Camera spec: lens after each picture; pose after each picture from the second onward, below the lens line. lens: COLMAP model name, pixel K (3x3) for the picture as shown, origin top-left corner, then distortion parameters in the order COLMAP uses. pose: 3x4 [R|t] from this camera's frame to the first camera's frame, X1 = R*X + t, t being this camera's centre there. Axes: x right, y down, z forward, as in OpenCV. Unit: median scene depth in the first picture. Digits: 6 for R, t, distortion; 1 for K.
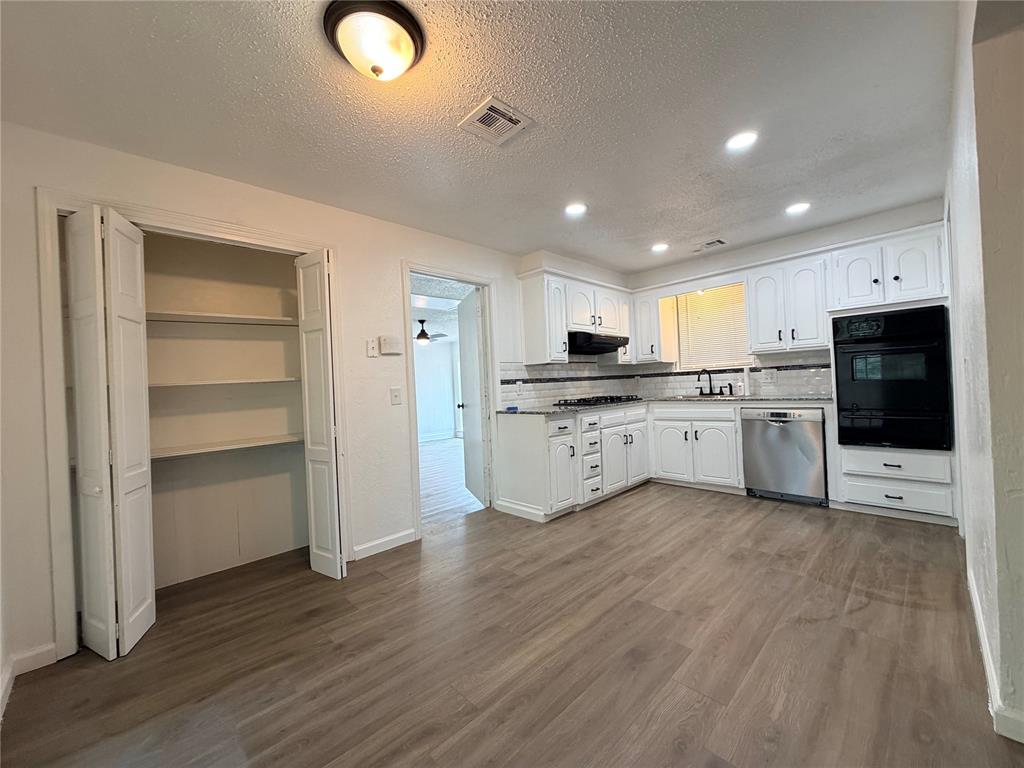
lens RADIAL K [[406.1, 0, 512.3], [0, 406.1, 383.5], [0, 0, 1]] dist [-0.000309, 0.000509]
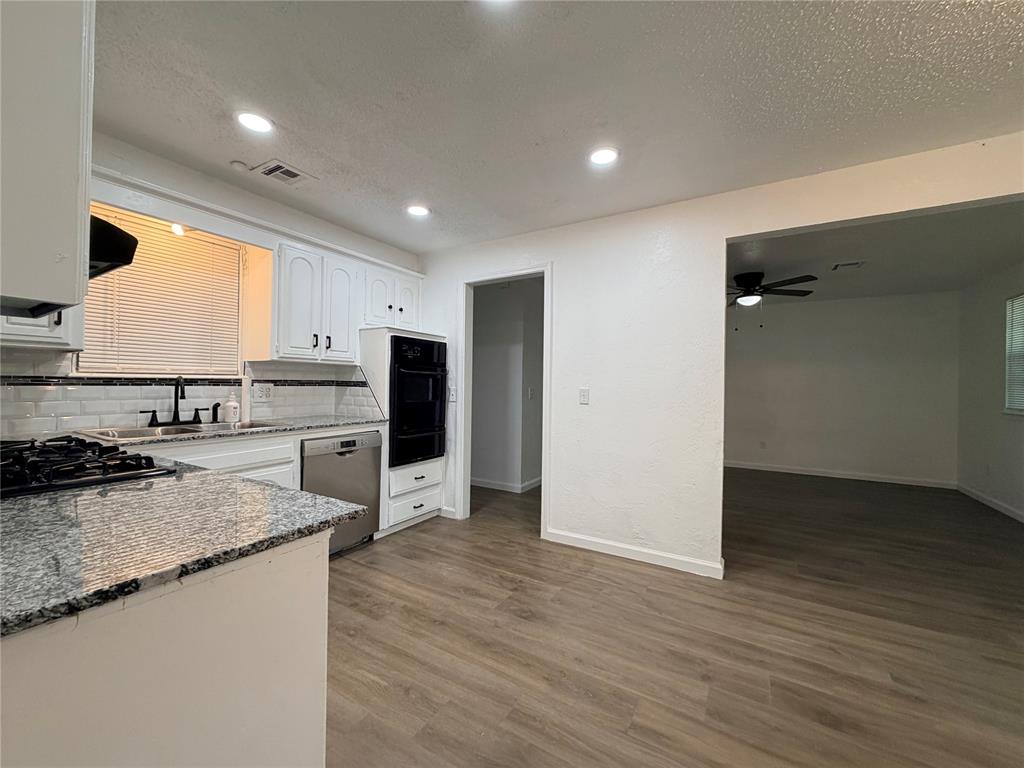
lens RADIAL K [[406.1, 0, 510.7], [0, 406.1, 382.7], [0, 0, 1]] dist [-0.000309, 0.000509]
pose [[-0.258045, 0.048328, 0.964923, -0.205899], [-0.004261, 0.998681, -0.051159, -0.001678], [-0.966123, -0.017313, -0.257499, 1.003652]]
